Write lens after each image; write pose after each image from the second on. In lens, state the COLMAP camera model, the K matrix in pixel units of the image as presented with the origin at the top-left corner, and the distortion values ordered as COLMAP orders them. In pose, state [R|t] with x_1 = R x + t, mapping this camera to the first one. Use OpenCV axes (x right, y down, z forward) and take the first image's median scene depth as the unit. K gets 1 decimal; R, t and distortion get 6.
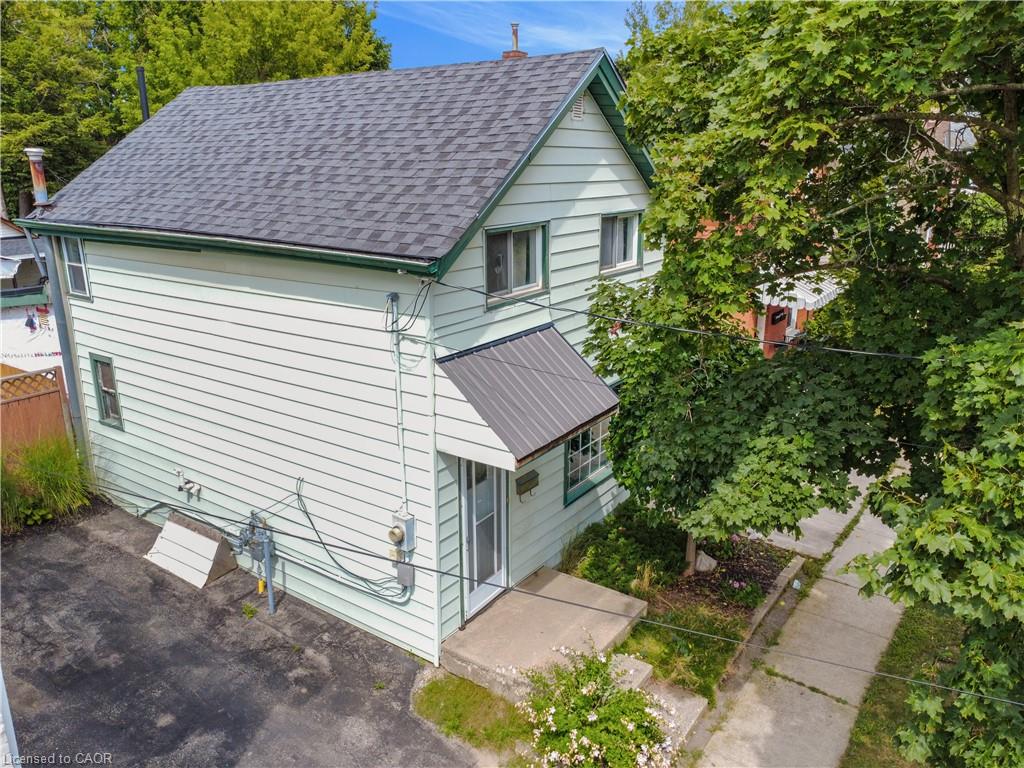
lens RADIAL K [[770.5, 0, 512.0], [0, 770.5, 384.0], [0, 0, 1]] dist [-0.000050, -0.002747]
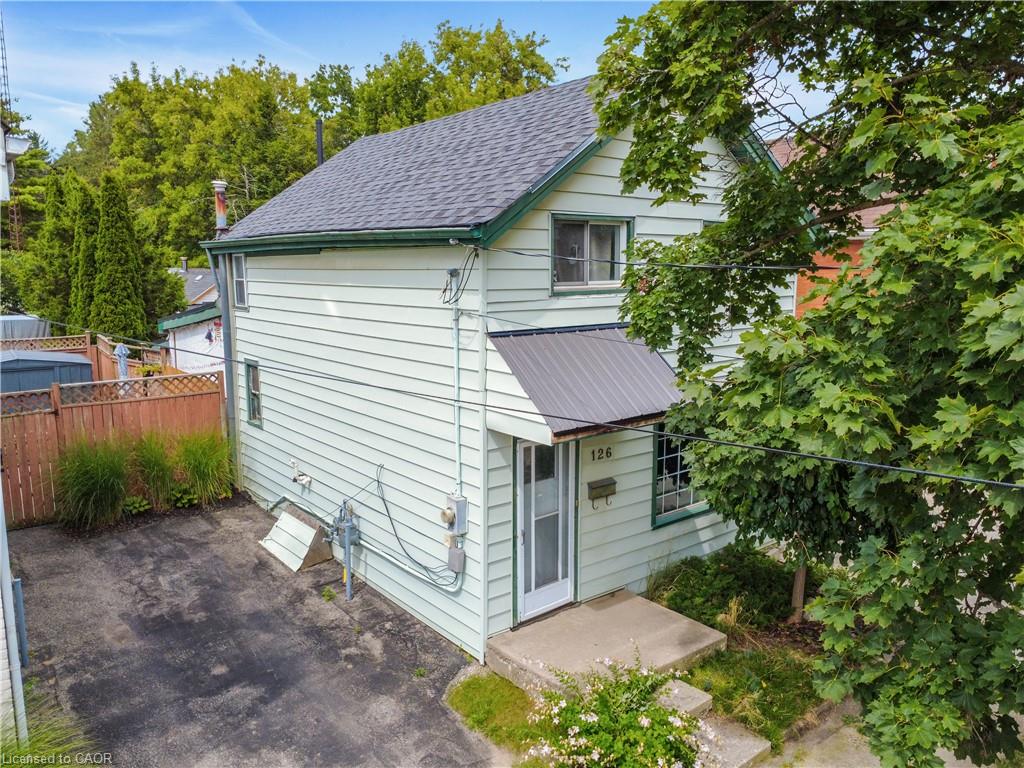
lens RADIAL K [[770.5, 0, 512.0], [0, 770.5, 384.0], [0, 0, 1]] dist [-0.000050, -0.002747]
pose [[0.959742, 0.043145, -0.277551, 0.180826], [-0.078179, 0.990118, -0.116423, 0.125390], [0.269785, 0.133434, 0.953631, 0.049866]]
